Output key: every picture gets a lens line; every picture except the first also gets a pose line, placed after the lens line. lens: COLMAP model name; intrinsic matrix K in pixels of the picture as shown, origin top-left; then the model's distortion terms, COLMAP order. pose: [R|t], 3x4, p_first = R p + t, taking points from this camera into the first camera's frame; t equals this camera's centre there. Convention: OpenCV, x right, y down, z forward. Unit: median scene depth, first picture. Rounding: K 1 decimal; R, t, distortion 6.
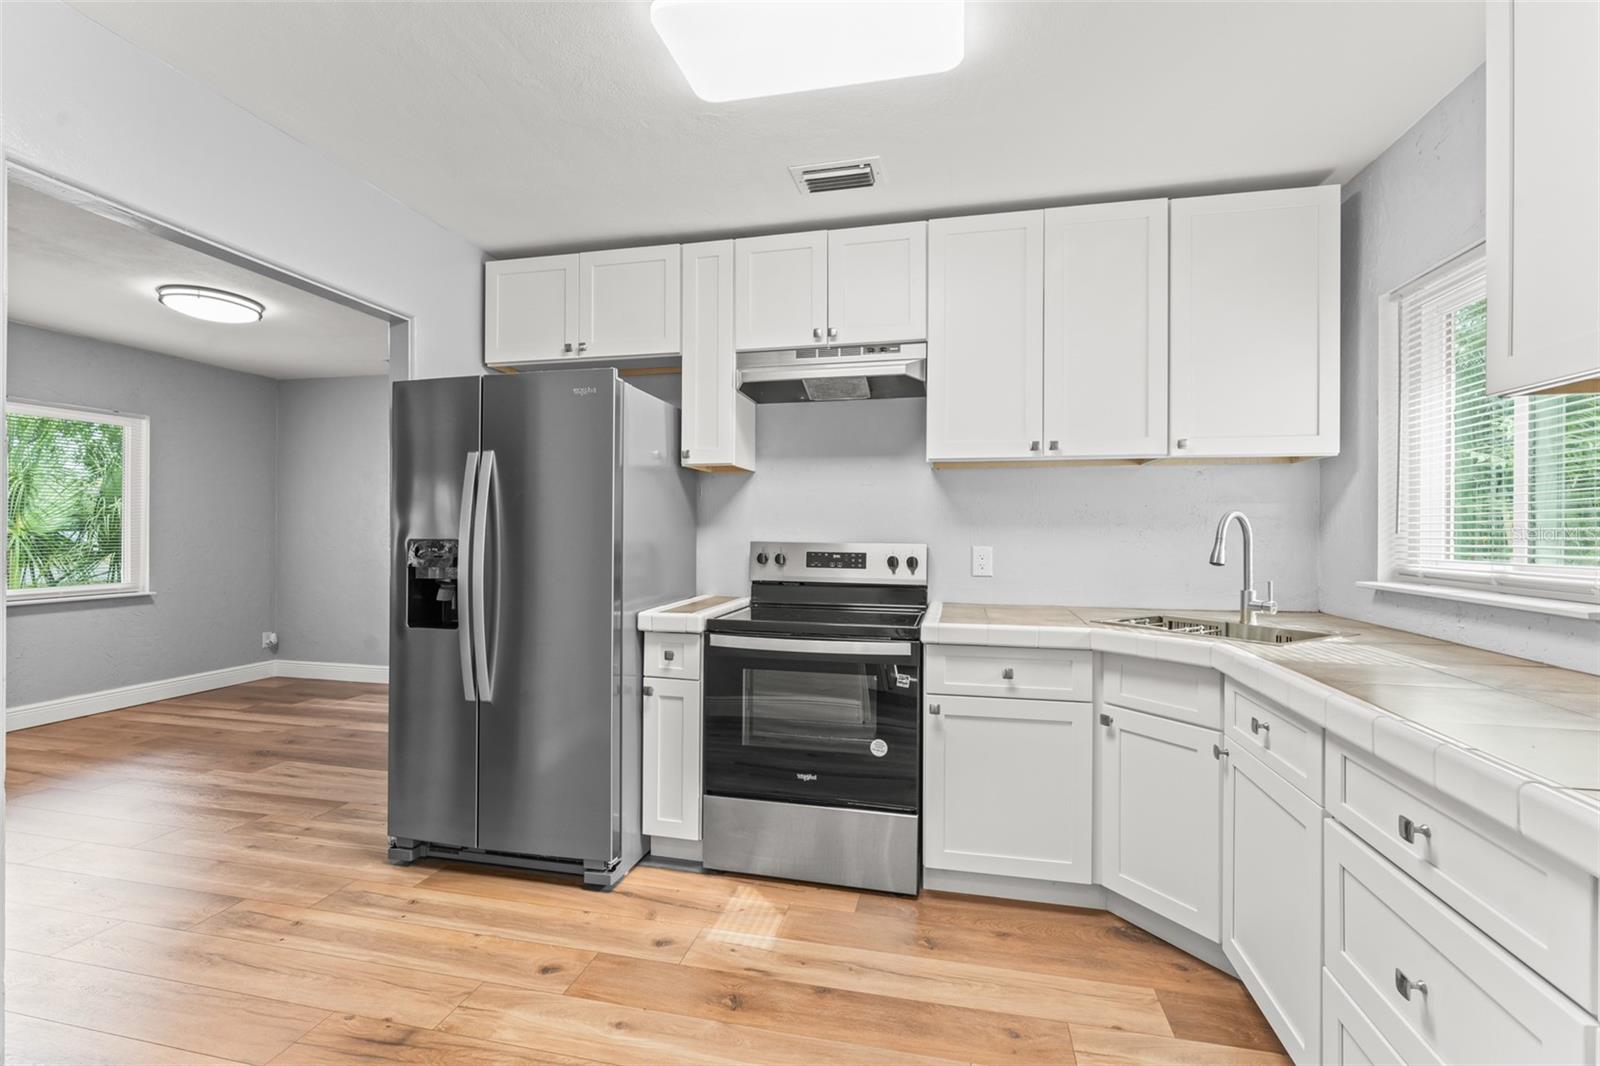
lens RADIAL K [[711.0, 0, 793.3], [0, 711.0, 530.5], [0, 0, 1]] dist [-0.000354, 0.000036]
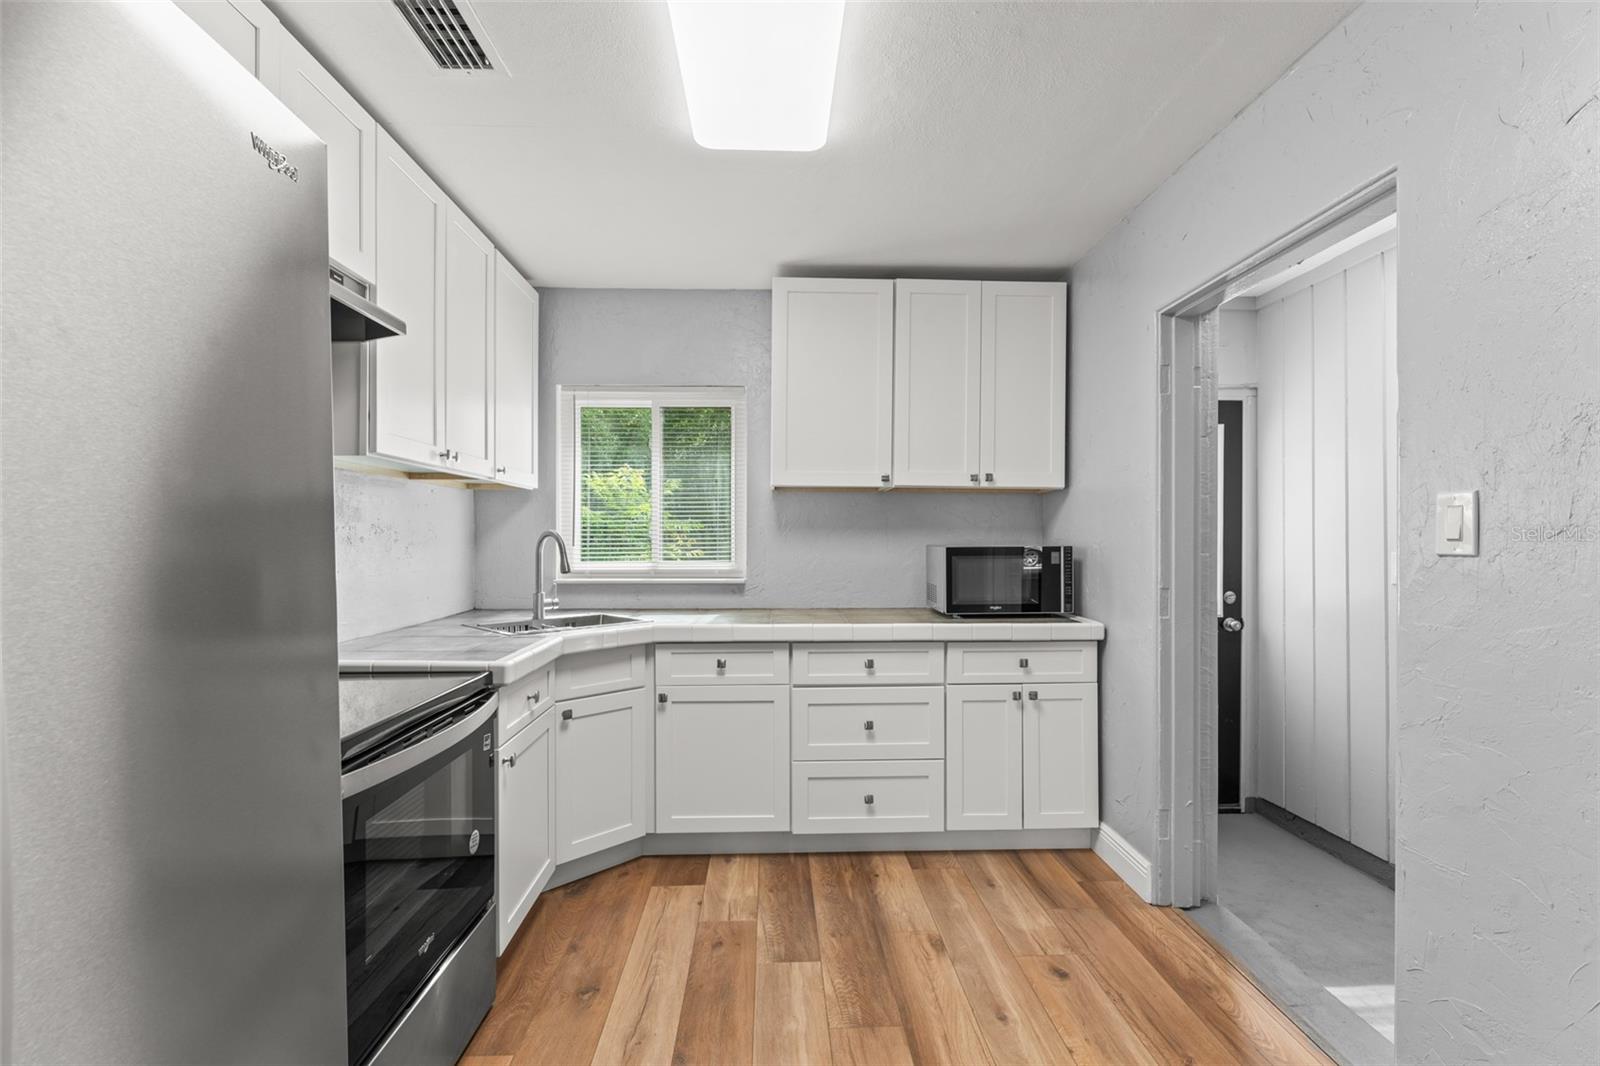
lens RADIAL K [[712.3, 0, 794.8], [0, 712.3, 541.1], [0, 0, 1]] dist [0.001359, 0.000153]
pose [[-0.261920, -0.006167, 0.965070, -0.550501], [0.000036, 0.999980, 0.006399, -0.013336], [-0.965090, 0.001710, -0.261914, 0.690826]]
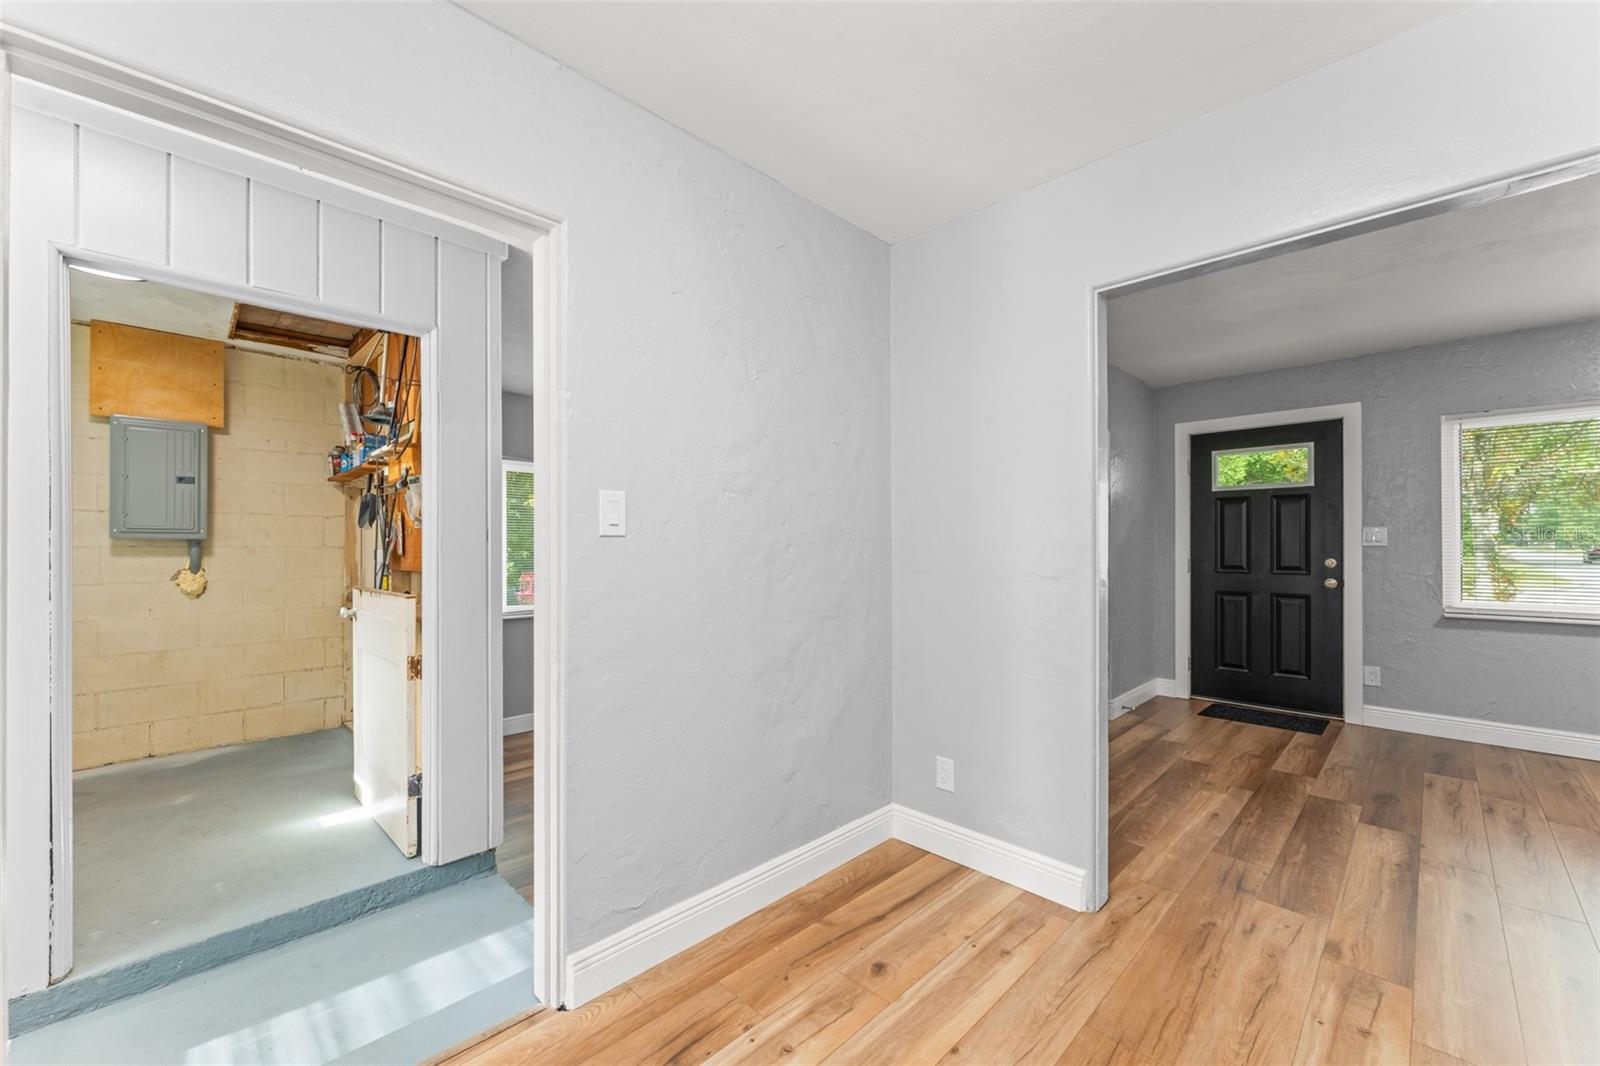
lens RADIAL K [[640.8, 0, 799.7], [0, 640.8, 543.0], [0, 0, 1]] dist [0.001620, 0.000244]
pose [[-0.522076, -0.007644, -0.852865, 0.180427], [-0.001038, 0.999965, -0.008327, 0.010203], [0.852898, -0.003462, -0.522066, 0.616955]]
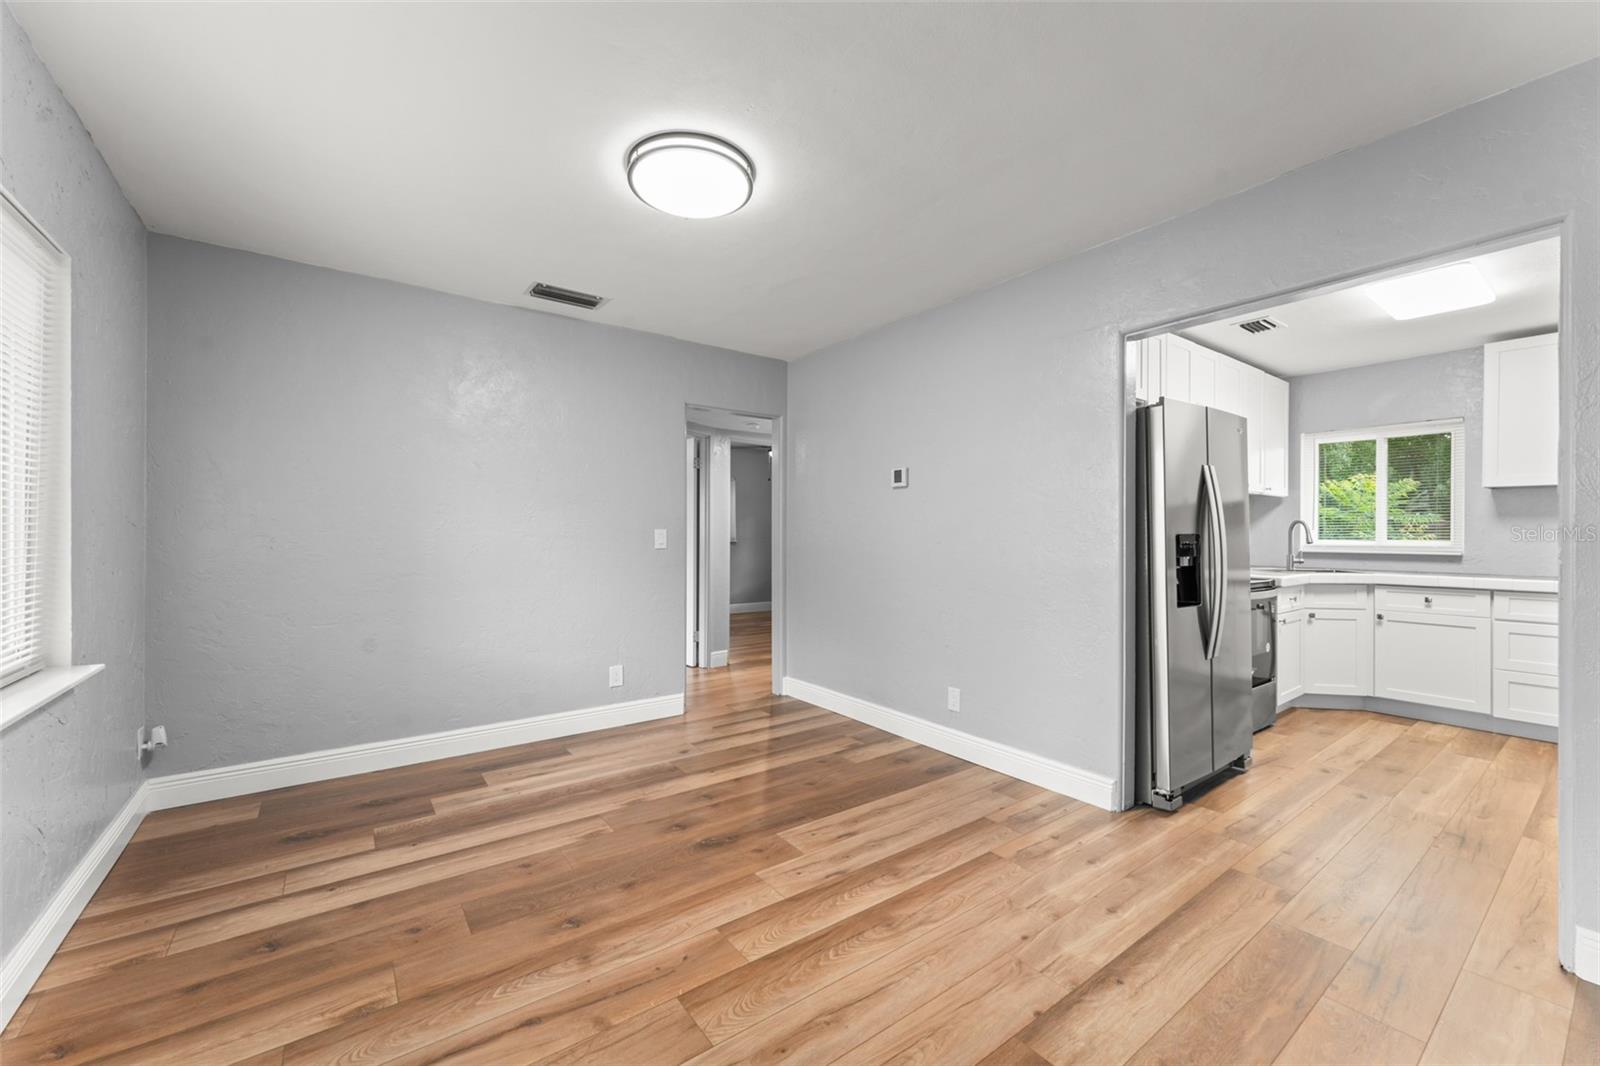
lens RADIAL K [[632.1, 0, 795.4], [0, 632.1, 532.7], [0, 0, 1]] dist [-0.000493, 0.000145]
pose [[0.649321, -0.000004, 0.760515, -1.507674], [-0.000146, 1.000000, 0.000130, 0.009502], [-0.760515, -0.000195, 0.649321, 0.690834]]
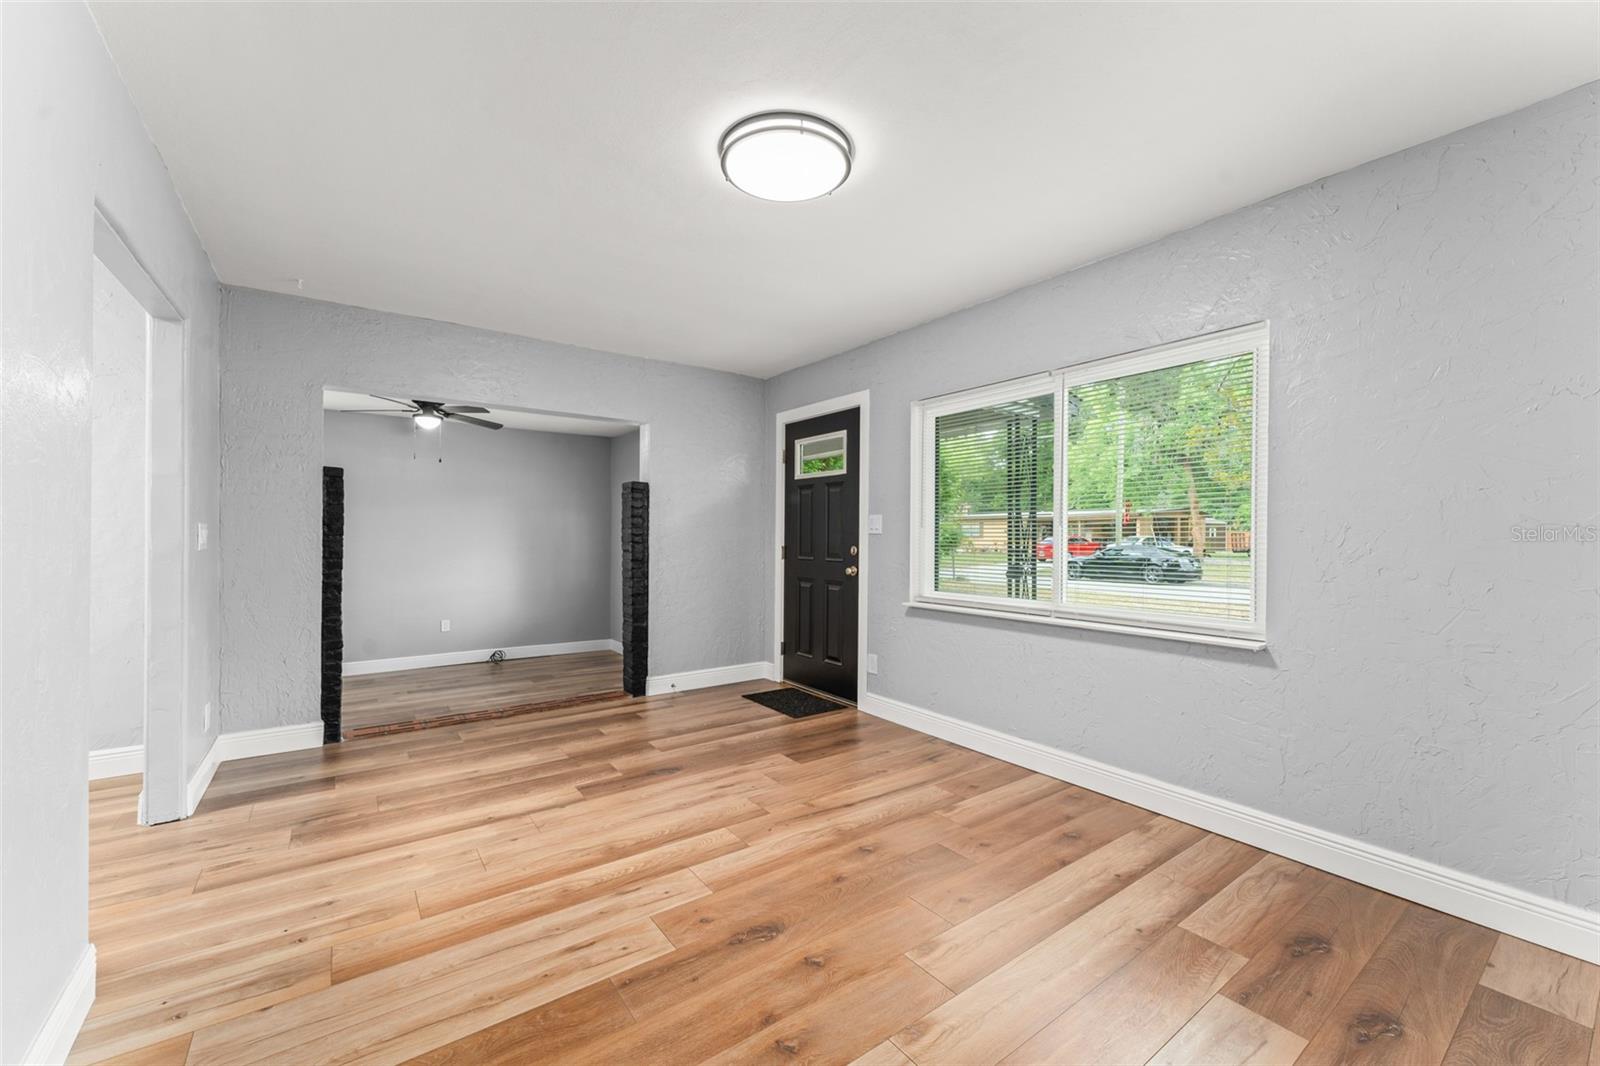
lens RADIAL K [[634.4, 0, 795.3], [0, 634.4, 540.8], [0, 0, 1]] dist [-0.000846, -0.000017]
pose [[-0.655511, -0.003148, -0.755179, -0.512176], [-0.008880, 0.999954, 0.003540, 0.016111], [0.755134, 0.009026, -0.655509, 1.724094]]
